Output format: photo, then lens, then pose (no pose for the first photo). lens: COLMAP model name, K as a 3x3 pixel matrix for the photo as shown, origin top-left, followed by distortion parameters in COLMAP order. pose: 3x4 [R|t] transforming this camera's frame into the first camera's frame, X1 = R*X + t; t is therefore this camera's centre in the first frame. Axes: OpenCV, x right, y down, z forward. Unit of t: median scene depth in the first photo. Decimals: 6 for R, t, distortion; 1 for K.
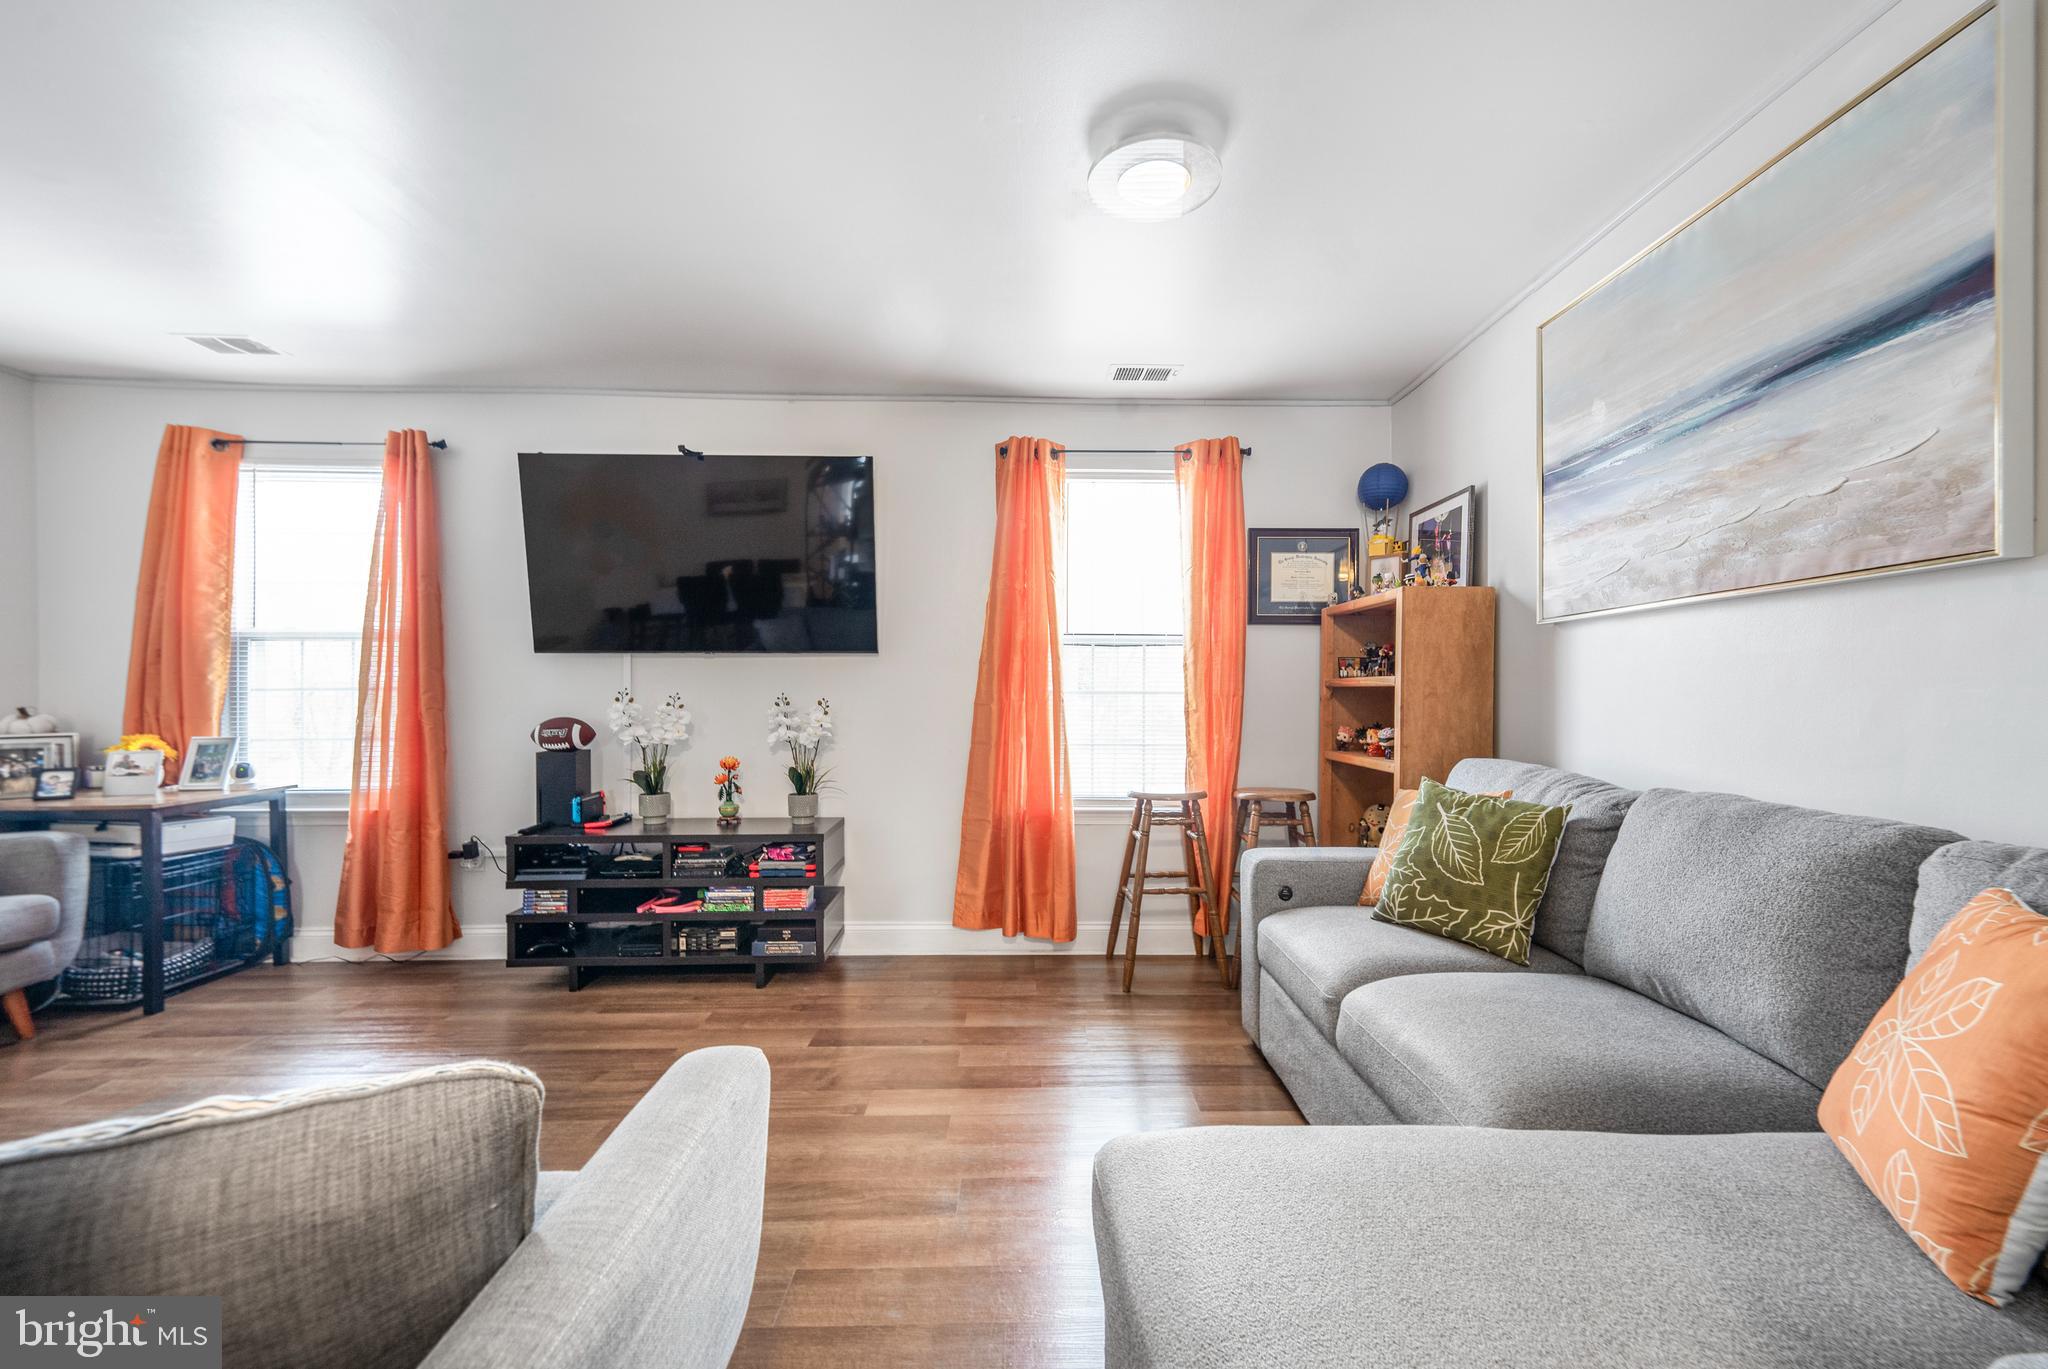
lens RADIAL K [[876.2, 0, 1028.1], [0, 876.2, 661.7], [0, 0, 1]] dist [0.001387, 0.000177]
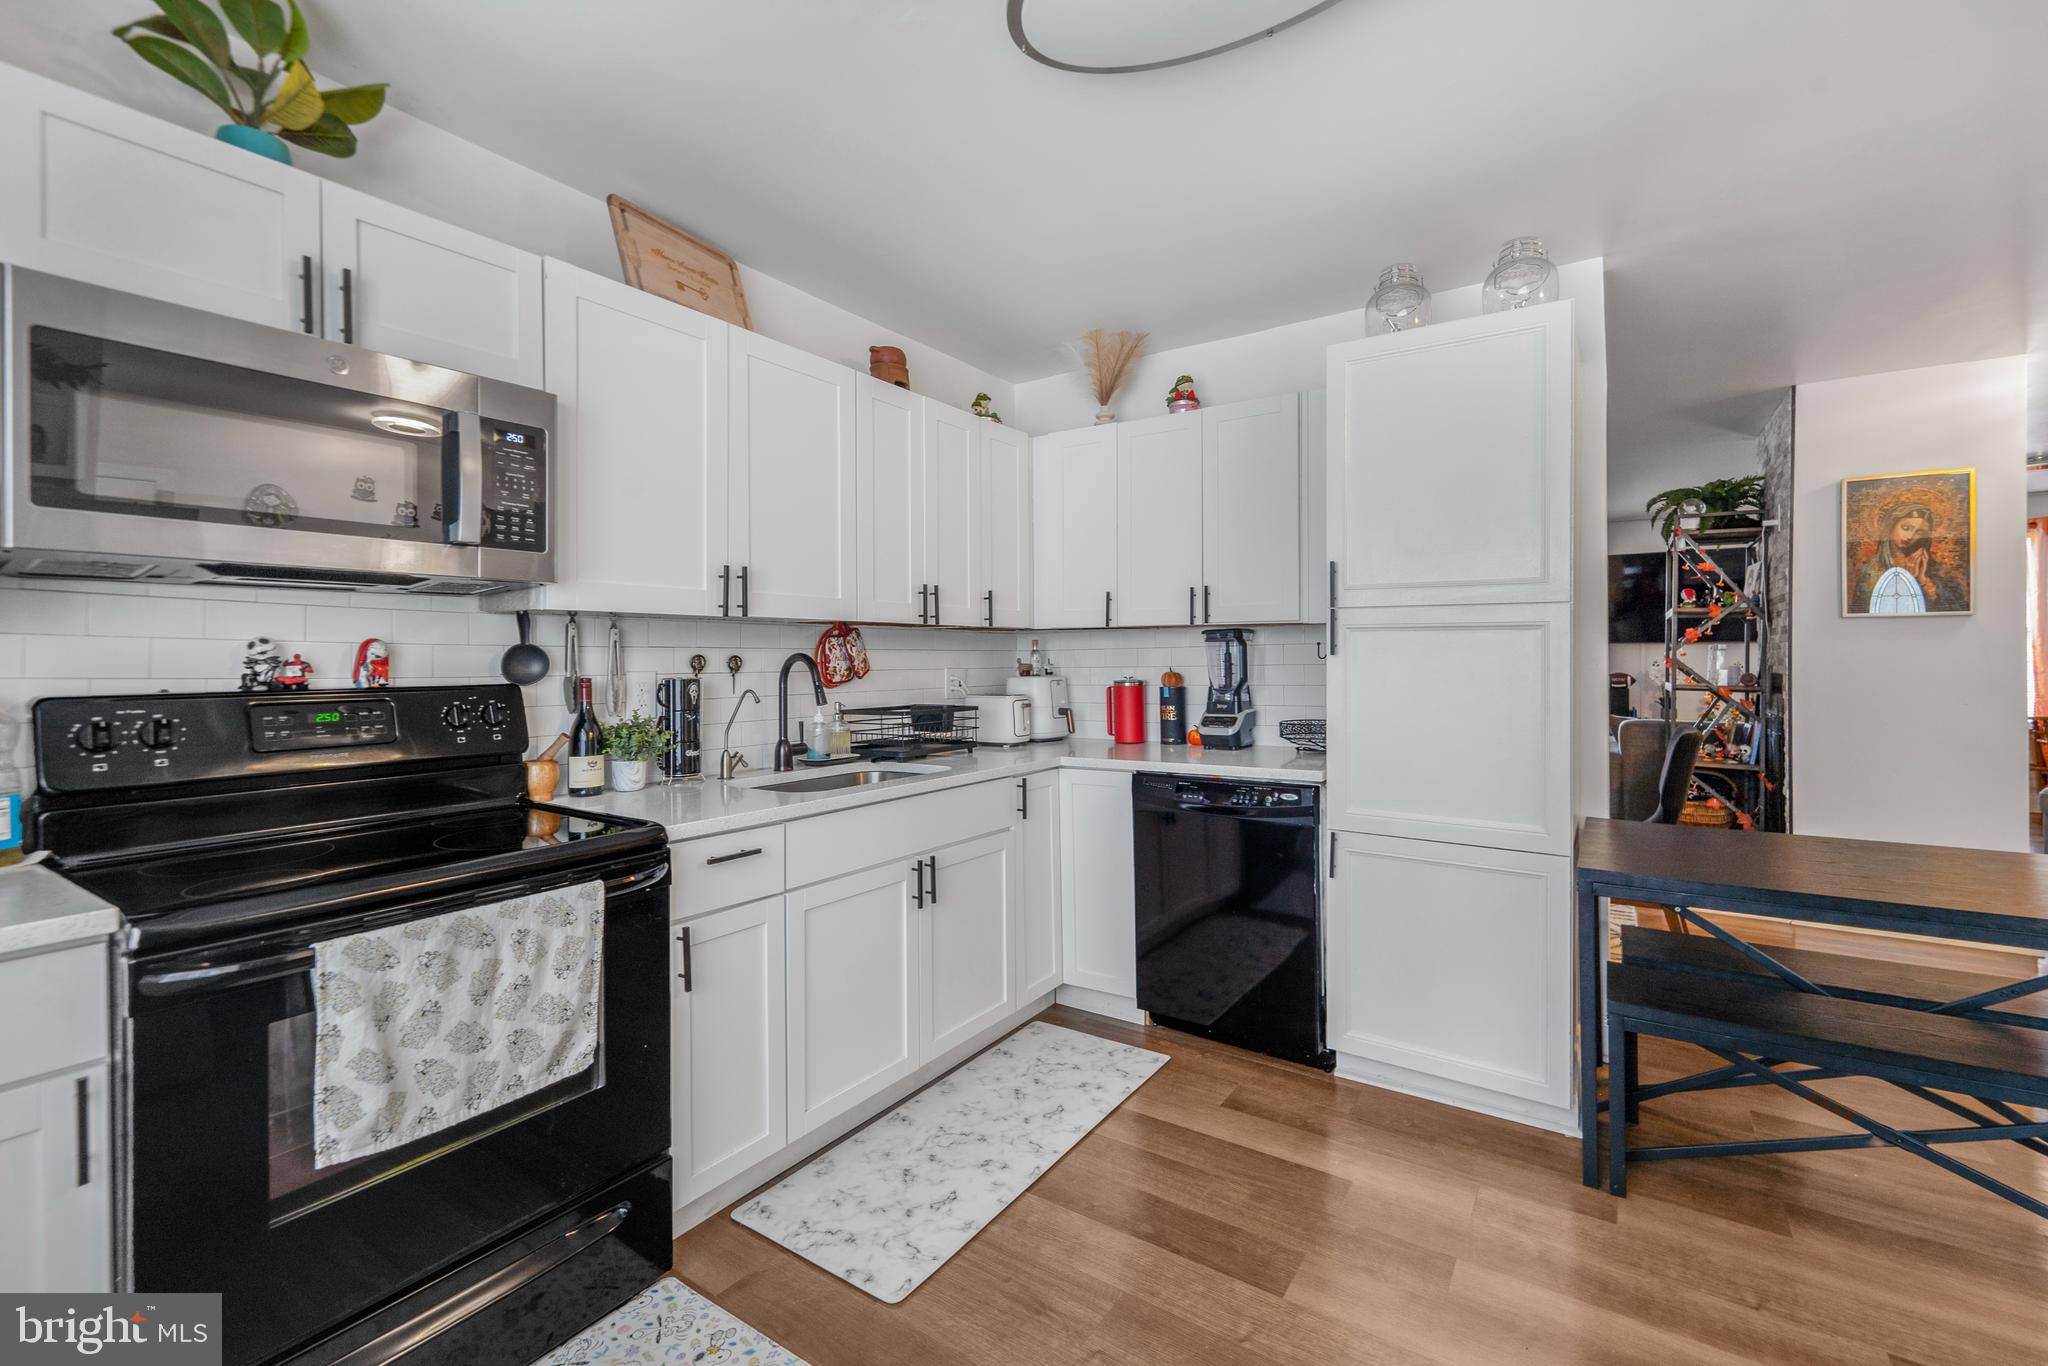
lens RADIAL K [[876.2, 0, 1028.1], [0, 876.2, 660.2], [0, 0, 1]] dist [0.001387, 0.000177]
pose [[0.822536, -0.004379, -0.568696, -0.491742], [0.024873, 0.999291, 0.028280, -0.070179], [0.568168, -0.037406, 0.822062, -1.664754]]
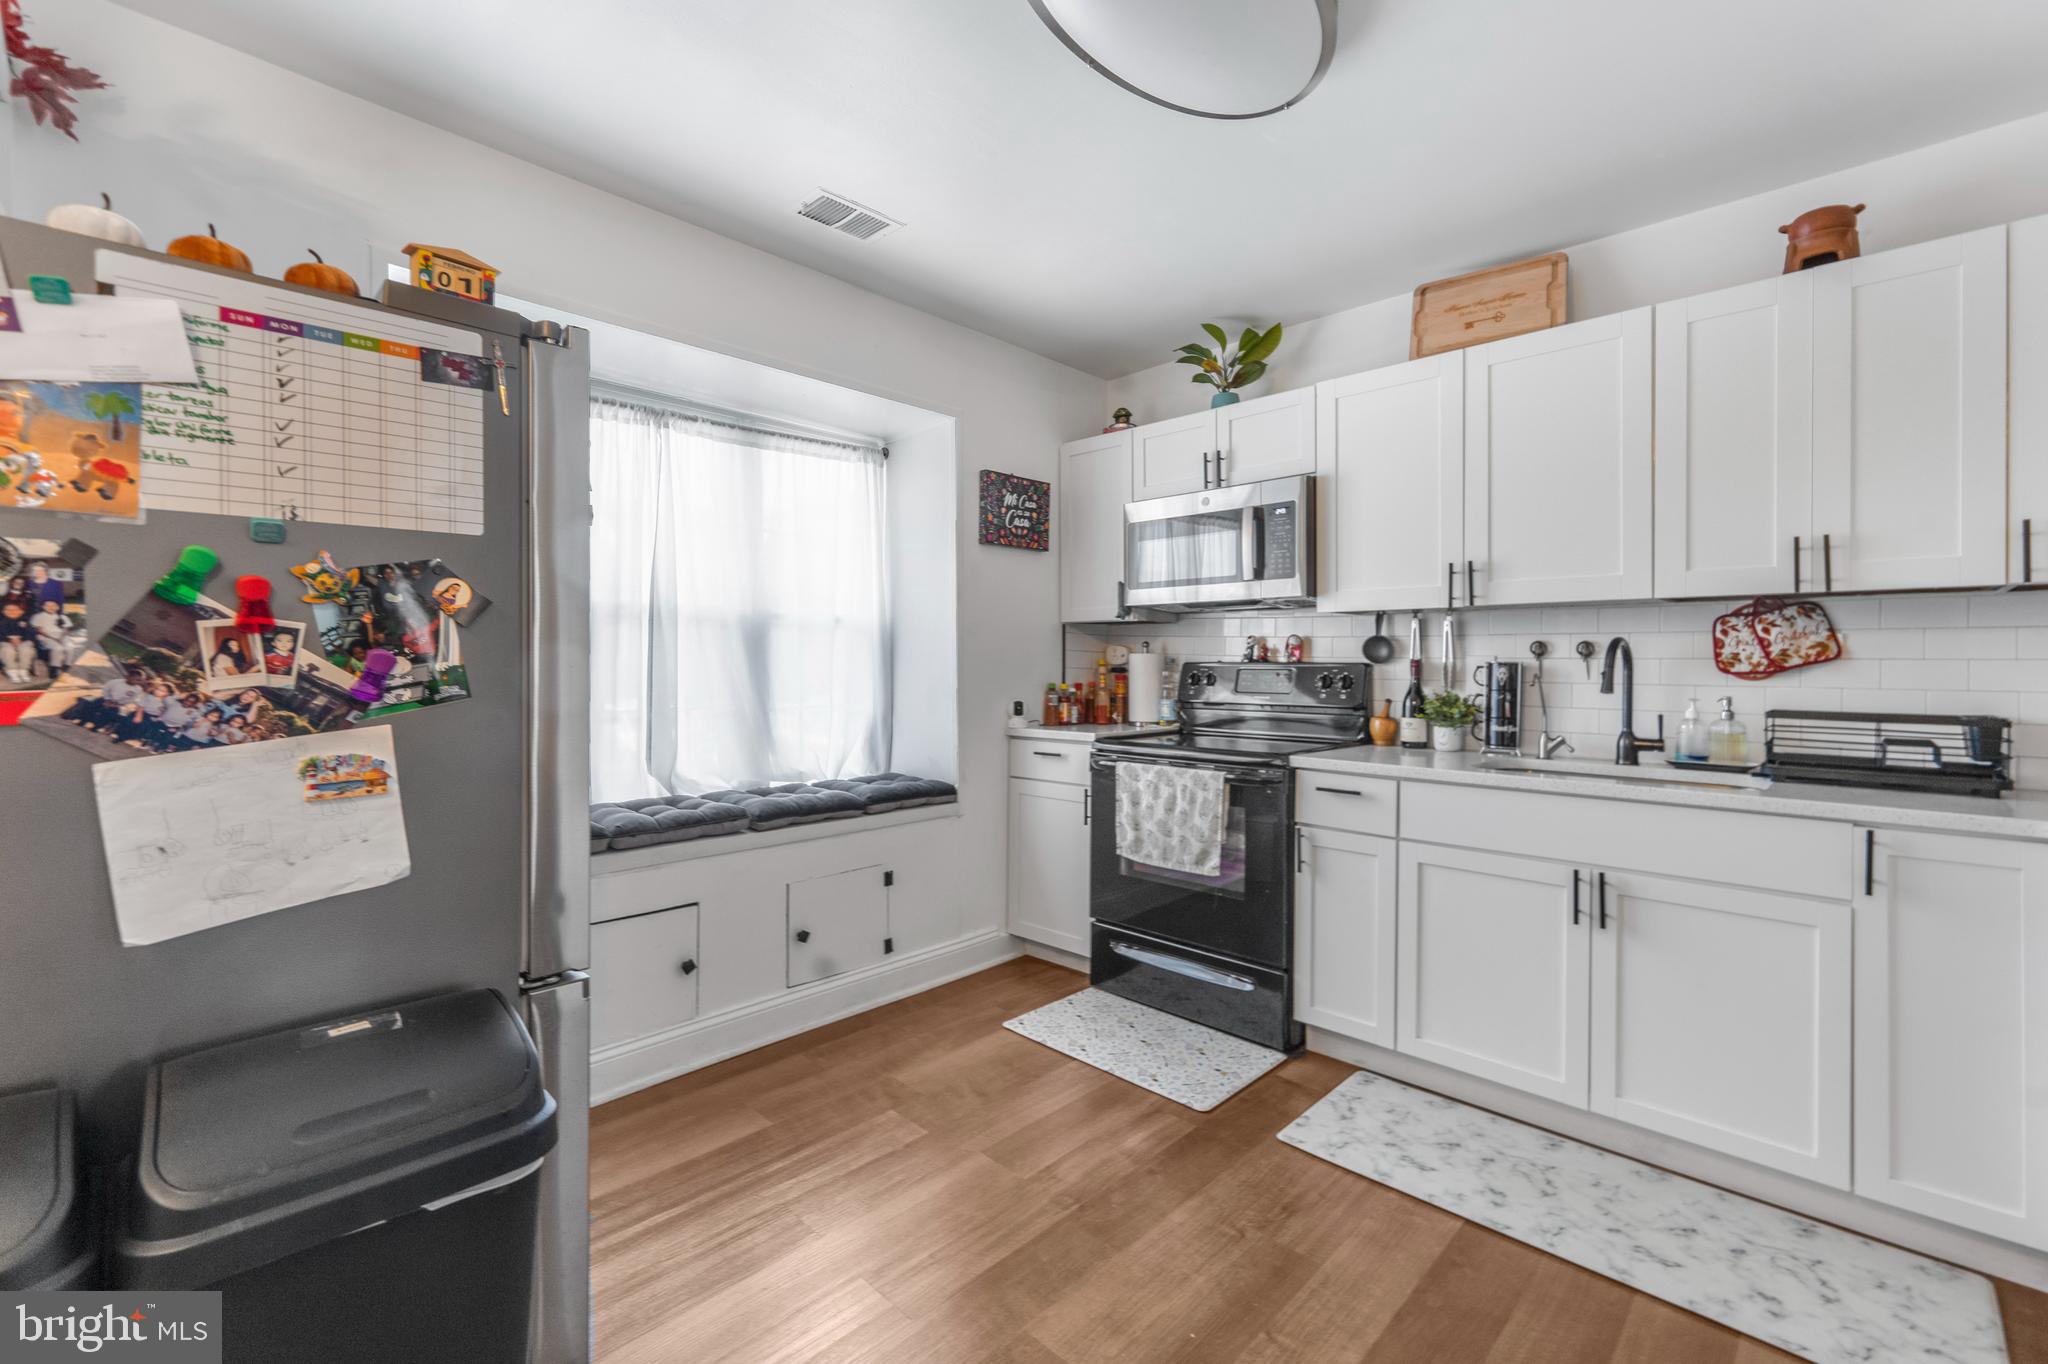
lens RADIAL K [[866.9, 0, 1015.3], [0, 866.9, 664.4], [0, 0, 1]] dist [0.000957, -0.000135]
pose [[-0.709330, -0.002251, -0.704873, -0.254423], [0.017401, 0.999634, -0.020704, -0.031765], [0.704661, -0.026951, -0.709032, -0.996258]]
